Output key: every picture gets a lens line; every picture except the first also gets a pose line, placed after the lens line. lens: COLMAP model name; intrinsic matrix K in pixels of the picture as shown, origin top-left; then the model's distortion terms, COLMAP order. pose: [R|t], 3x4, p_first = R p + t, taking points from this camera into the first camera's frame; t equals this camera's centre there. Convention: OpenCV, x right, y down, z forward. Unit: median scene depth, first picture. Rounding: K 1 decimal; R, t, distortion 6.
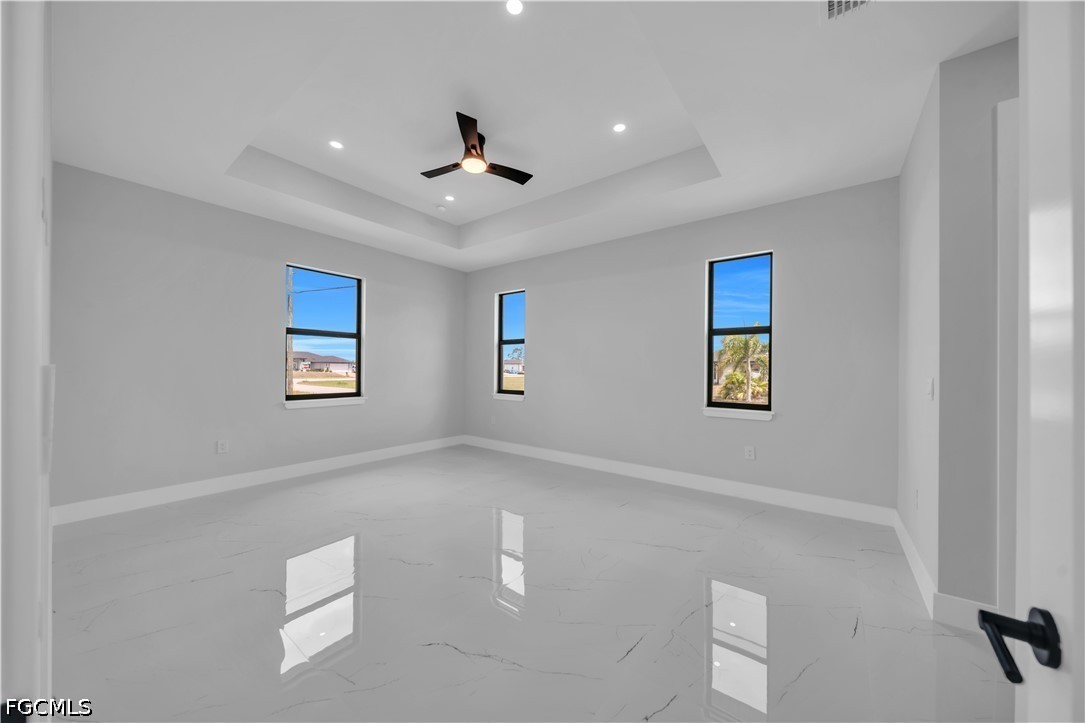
lens RADIAL K [[374.8, 0, 544.6], [0, 374.8, 368.0], [0, 0, 1]] dist [0.001552, -0.001472]
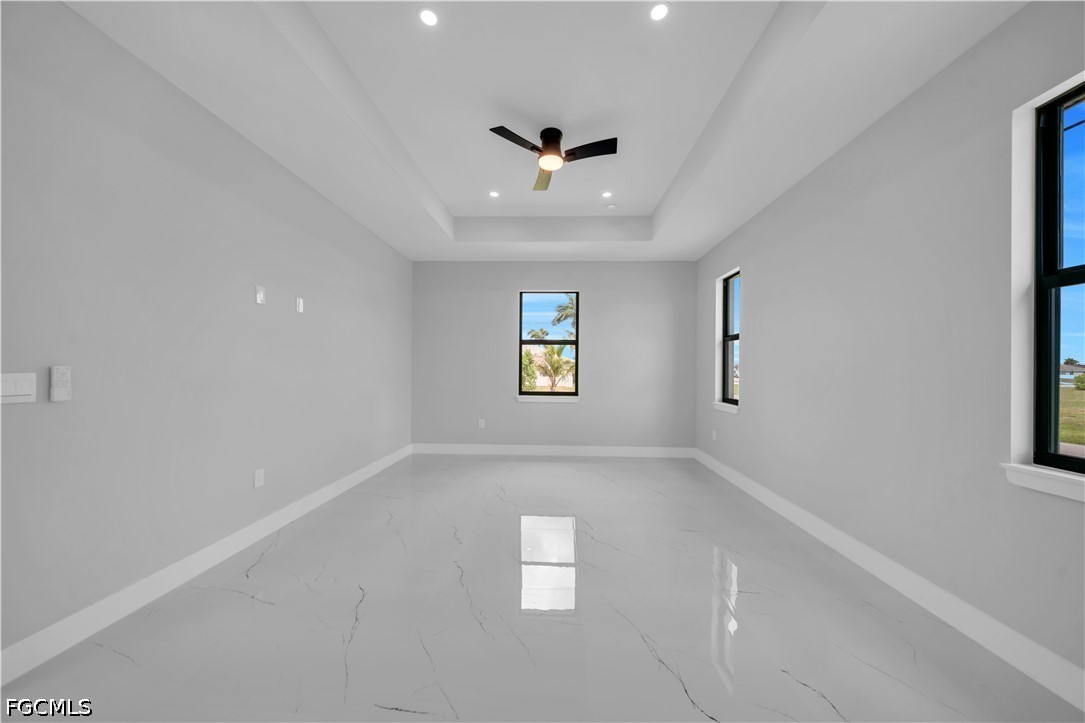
lens RADIAL K [[374.8, 0, 544.6], [0, 374.8, 368.0], [0, 0, 1]] dist [0.001552, -0.001472]
pose [[0.580994, -0.007253, -0.813875, 0.368933], [-0.000408, 0.999958, -0.009203, 0.002077], [0.813907, 0.005679, 0.580967, 0.265080]]
